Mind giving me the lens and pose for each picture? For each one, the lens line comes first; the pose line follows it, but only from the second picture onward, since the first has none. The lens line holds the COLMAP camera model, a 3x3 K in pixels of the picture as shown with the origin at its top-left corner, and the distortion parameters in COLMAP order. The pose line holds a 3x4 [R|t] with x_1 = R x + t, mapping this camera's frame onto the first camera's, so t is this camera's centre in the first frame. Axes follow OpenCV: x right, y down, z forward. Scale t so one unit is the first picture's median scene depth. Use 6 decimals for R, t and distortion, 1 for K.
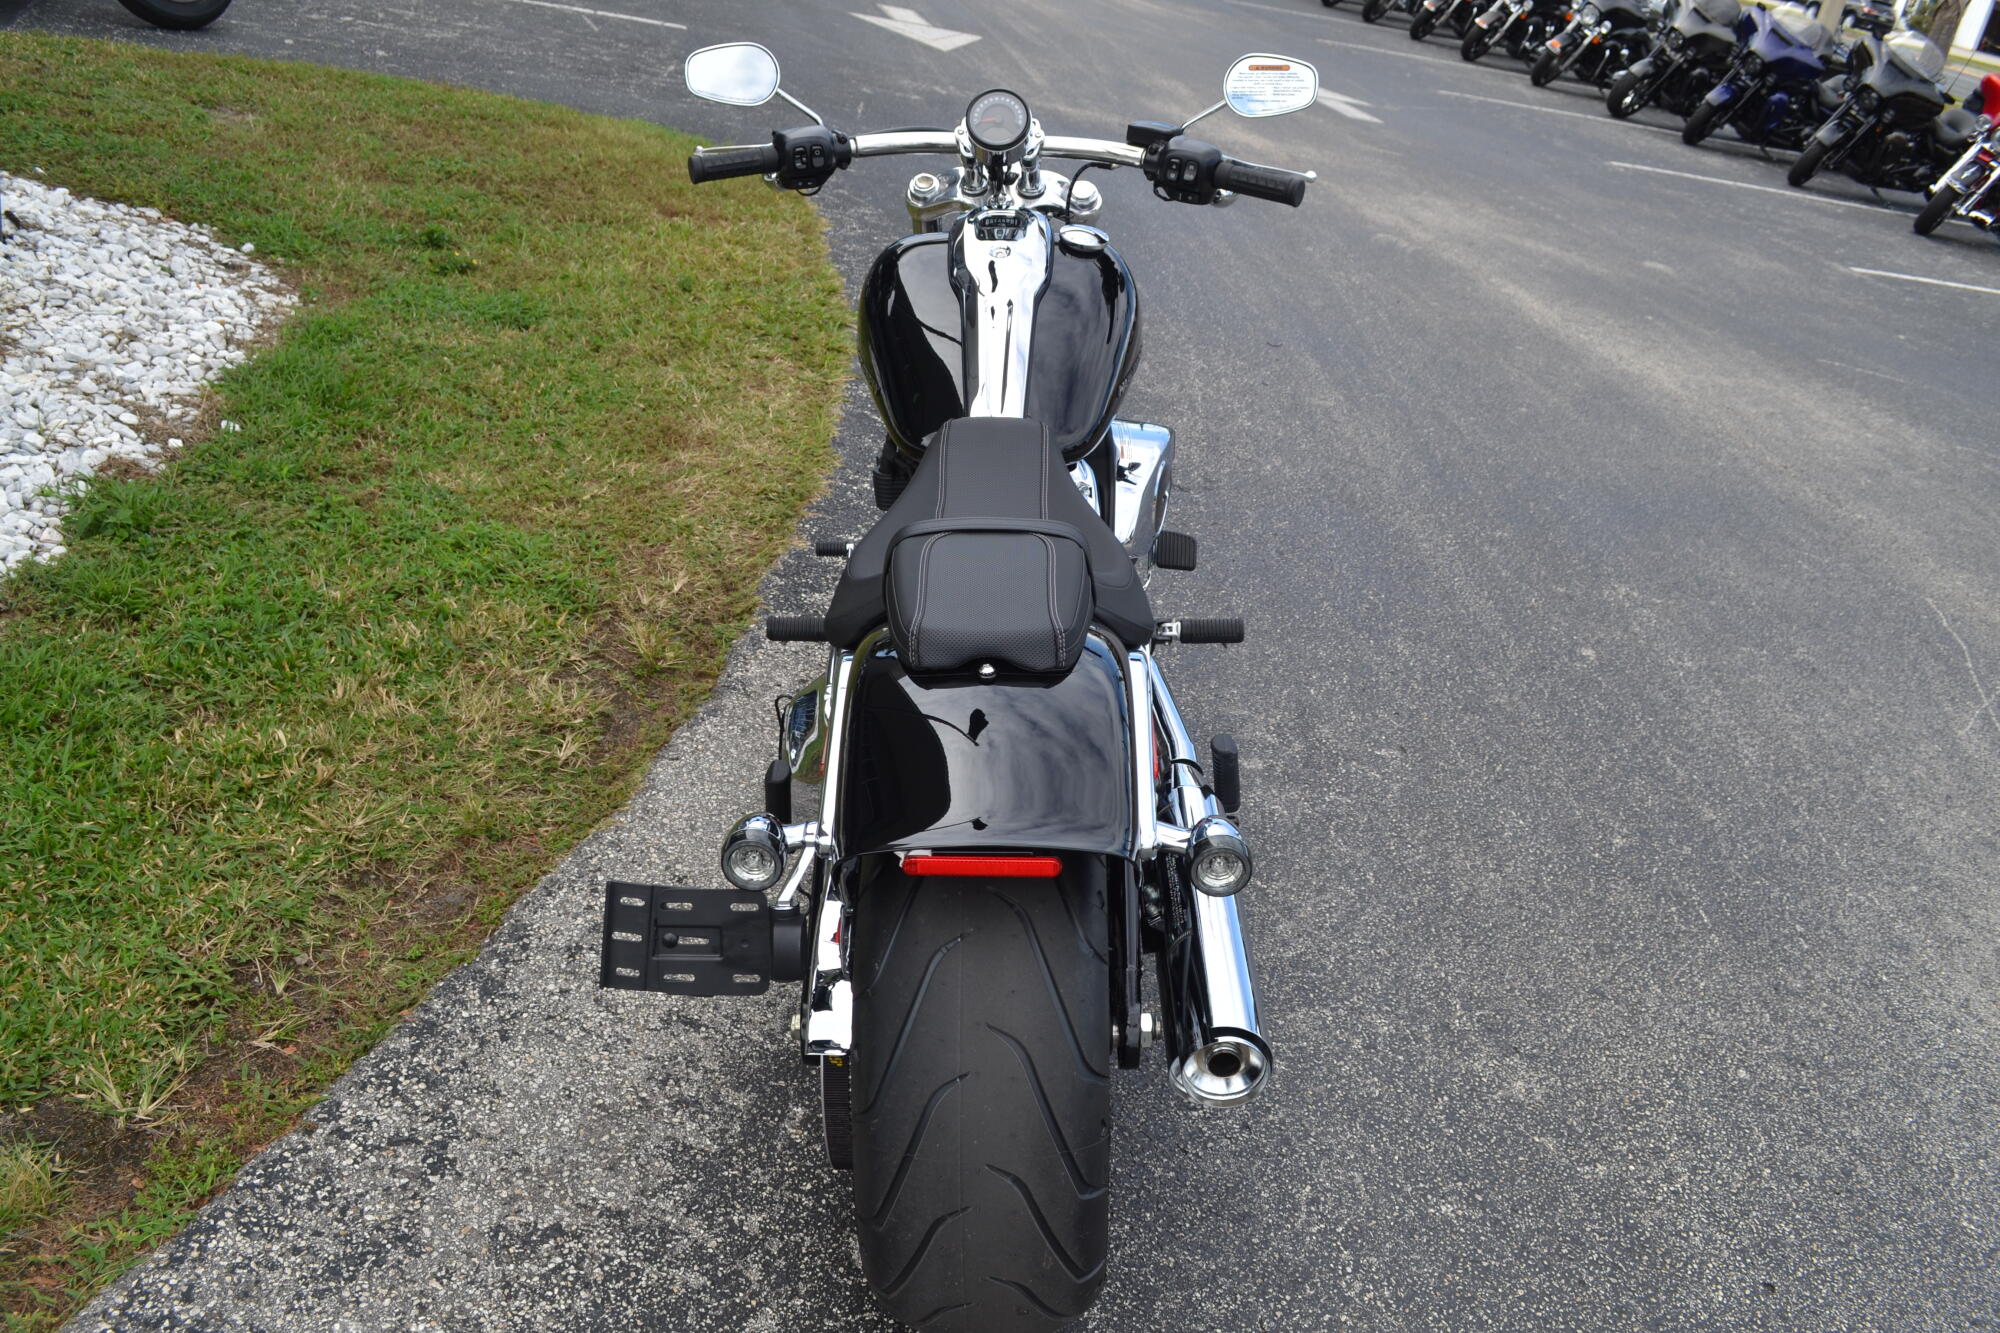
lens RADIAL K [[1720.9, 0, 1000.0], [0, 1720.9, 666.5], [0, 0, 1]] dist [-0.085792, 0.002290]
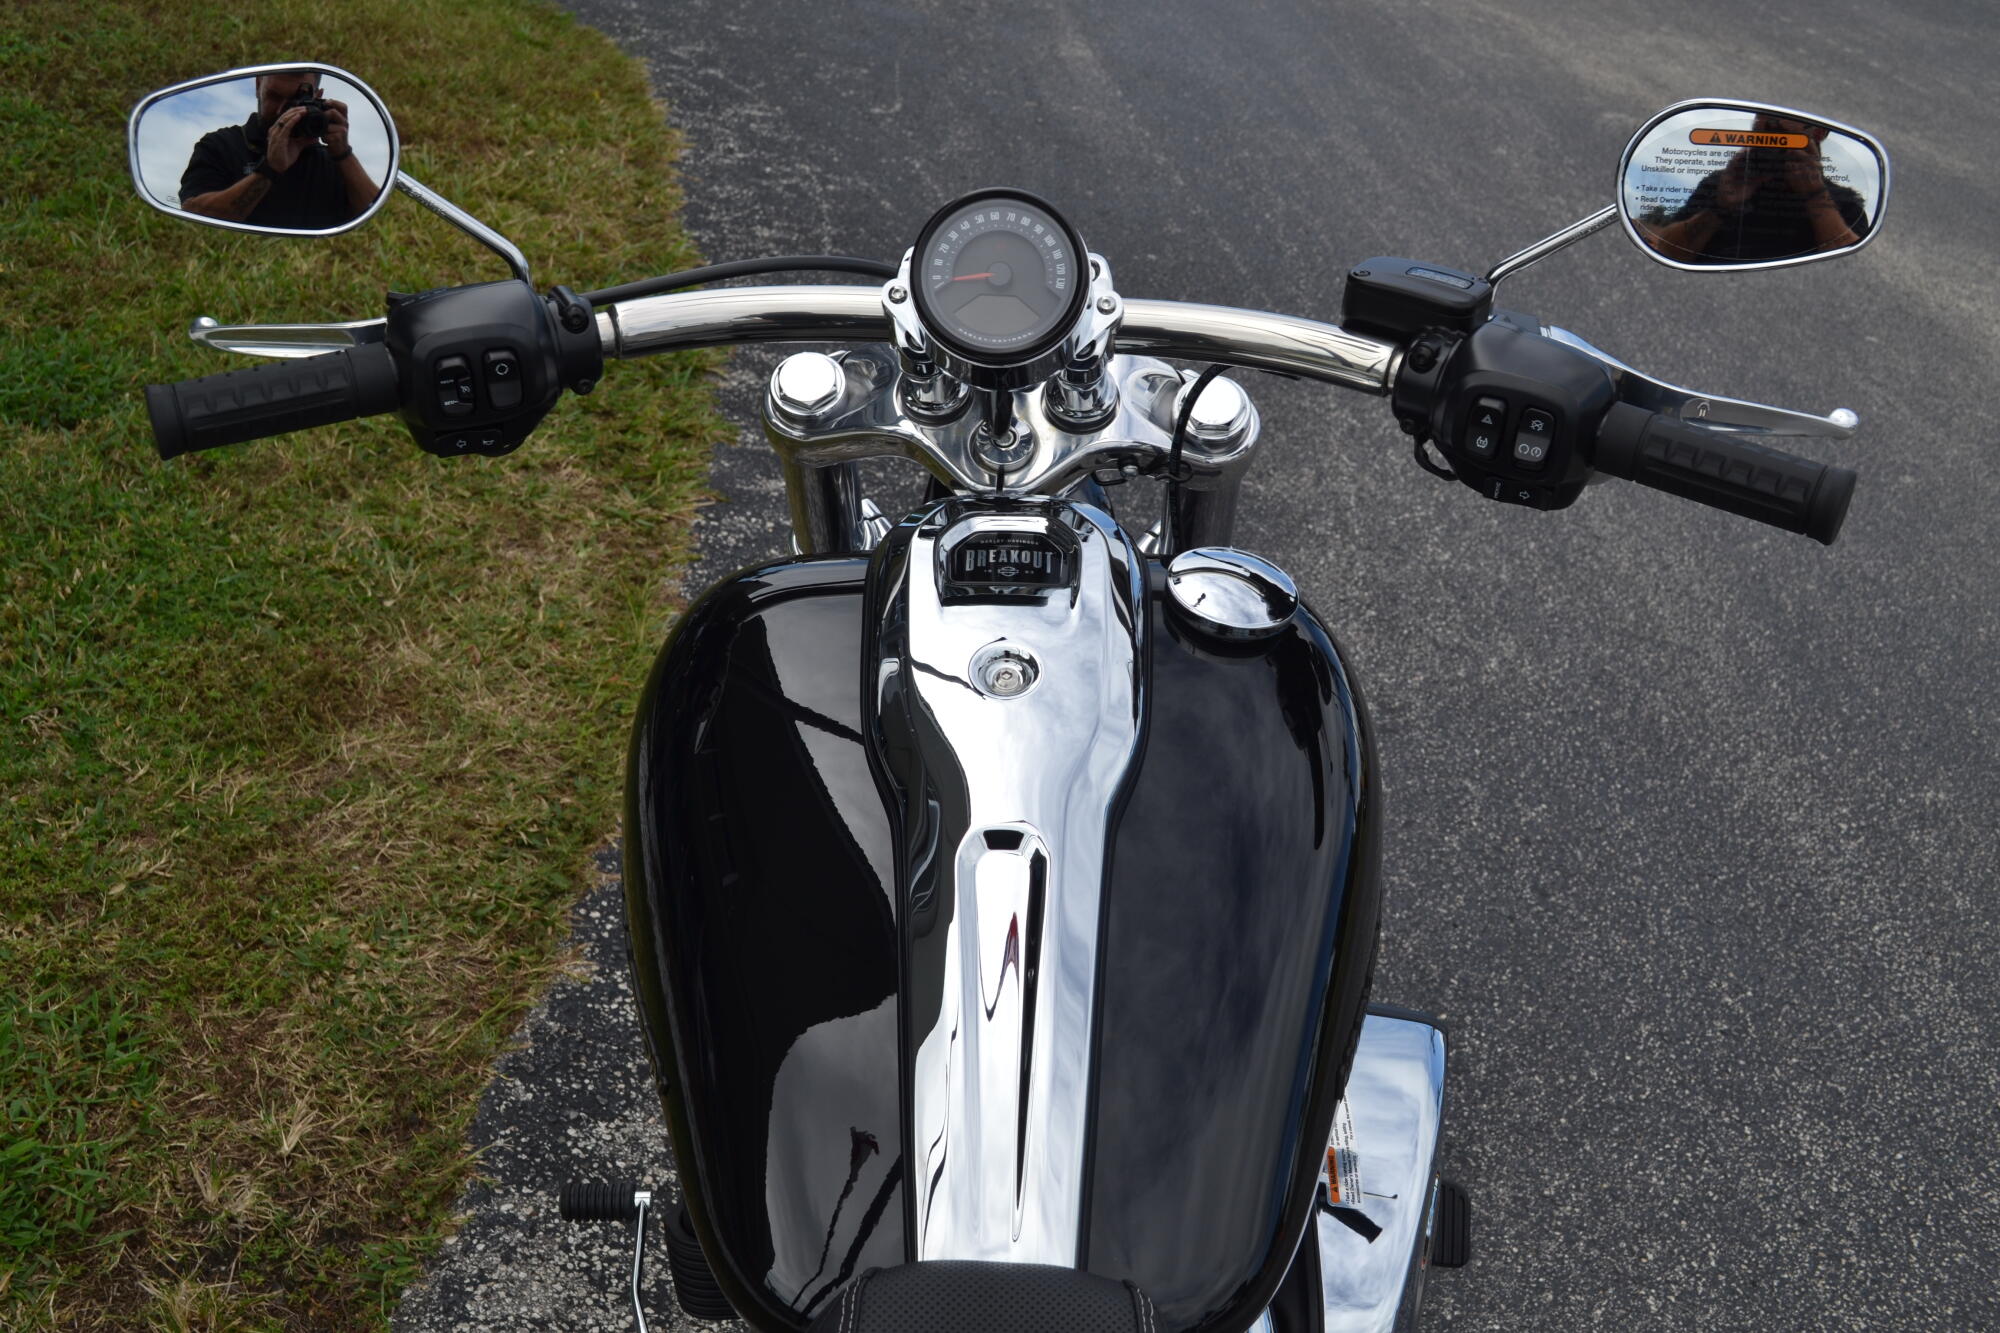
lens RADIAL K [[2409.7, 0, 1000.0], [0, 2409.7, 666.5], [0, 0, 1]] dist [-0.059164, 0.031290]
pose [[0.999967, -0.001309, 0.008027, -0.003414], [0.001159, 0.999826, 0.018622, -0.163123], [-0.008050, -0.018612, 0.999794, 0.321379]]
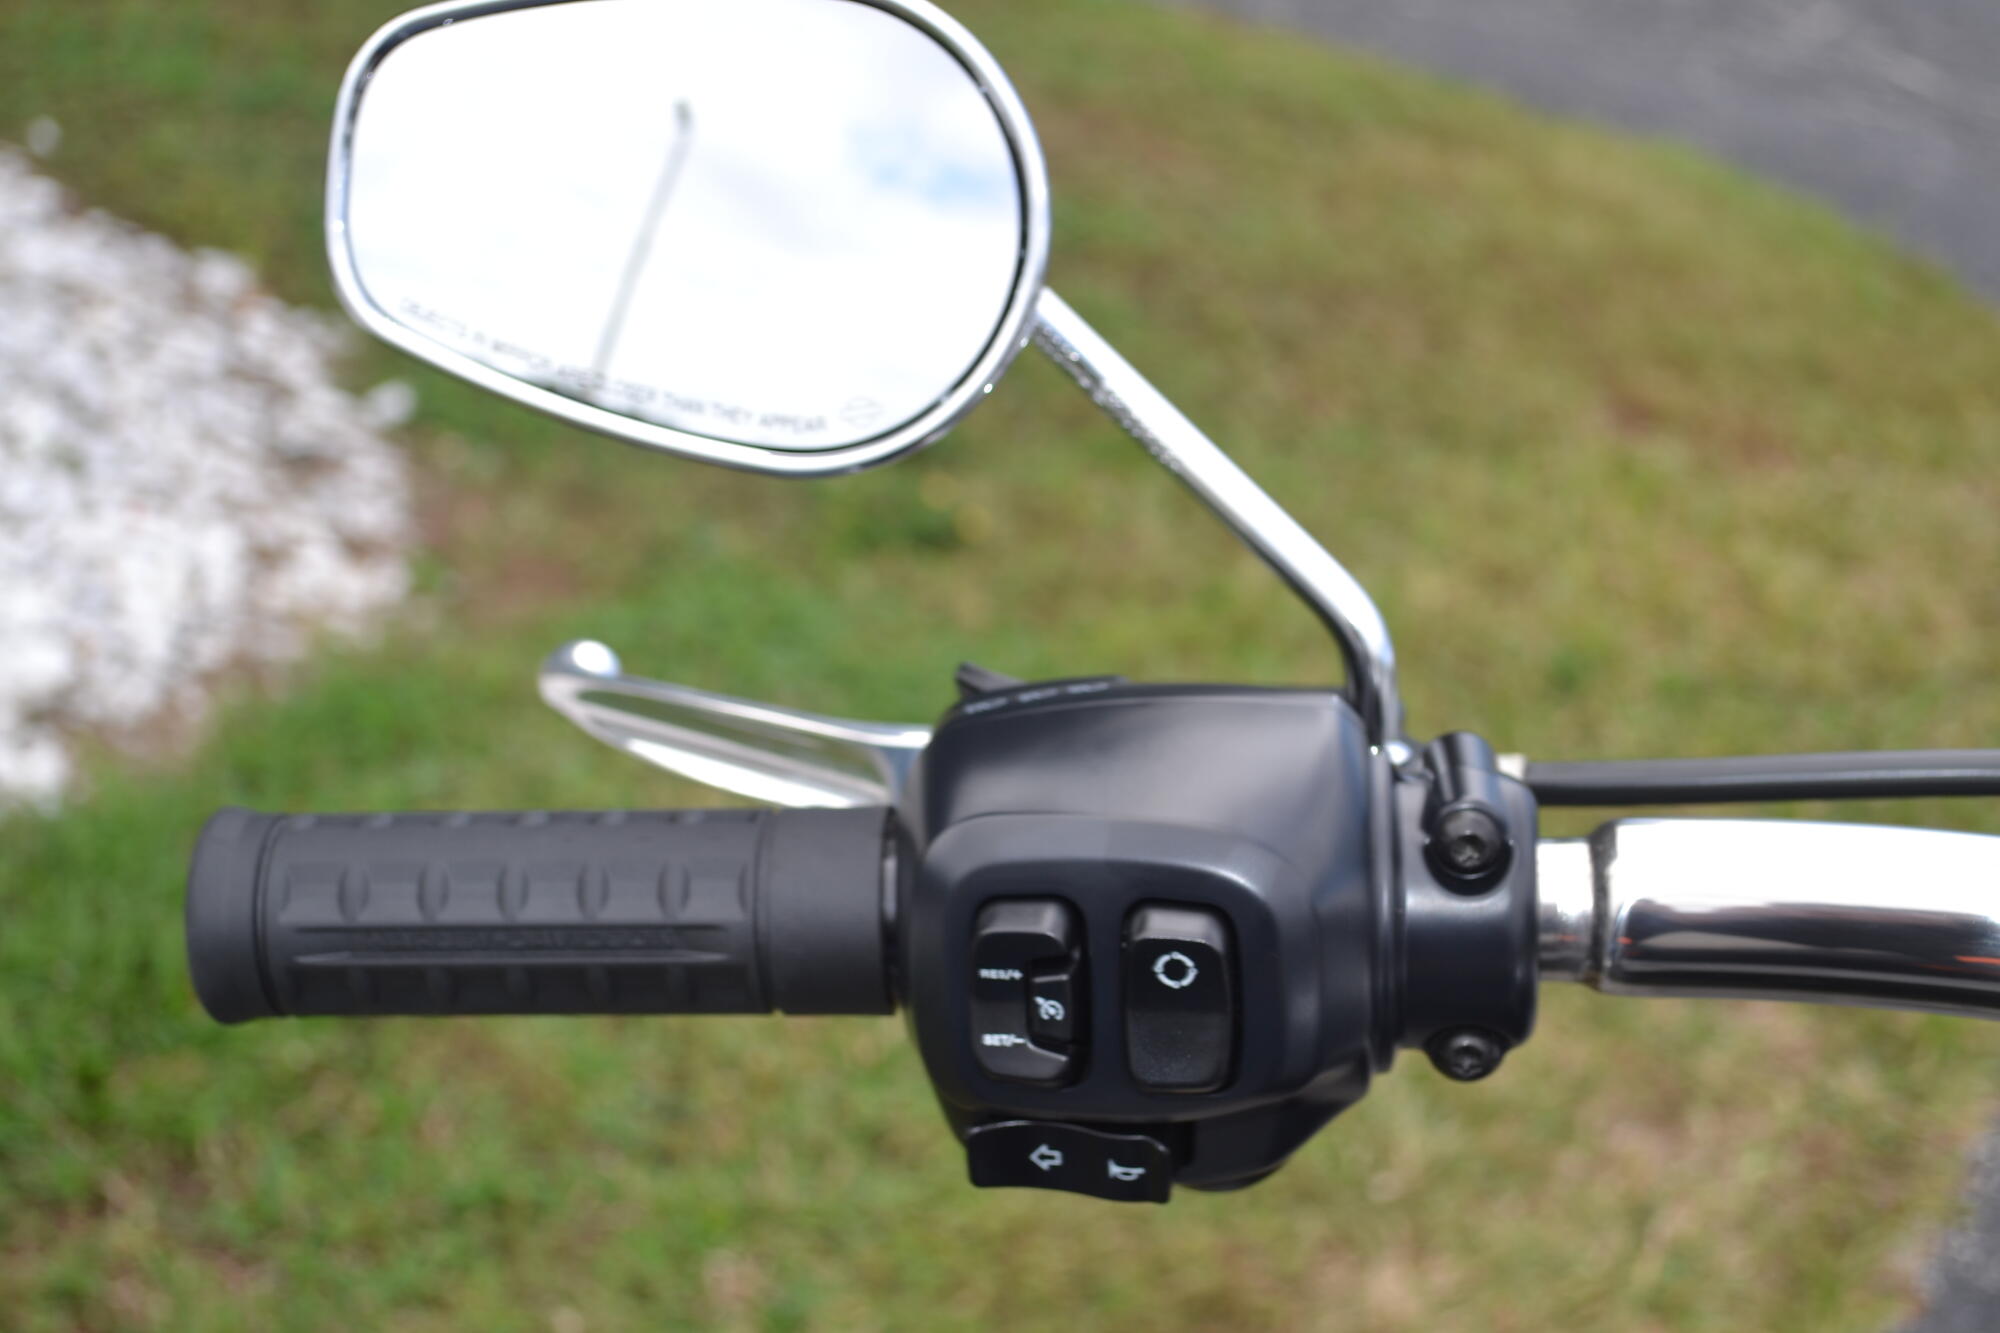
lens RADIAL K [[3187.5, 0, 1000.0], [0, 3187.5, 666.5], [0, 0, 1]] dist [0.002772, 0.059948]
pose [[0.887933, 0.158321, -0.431867, -0.020270], [-0.214441, 0.973104, -0.084162, -0.198478], [0.406927, 0.167340, 0.898002, 0.532659]]
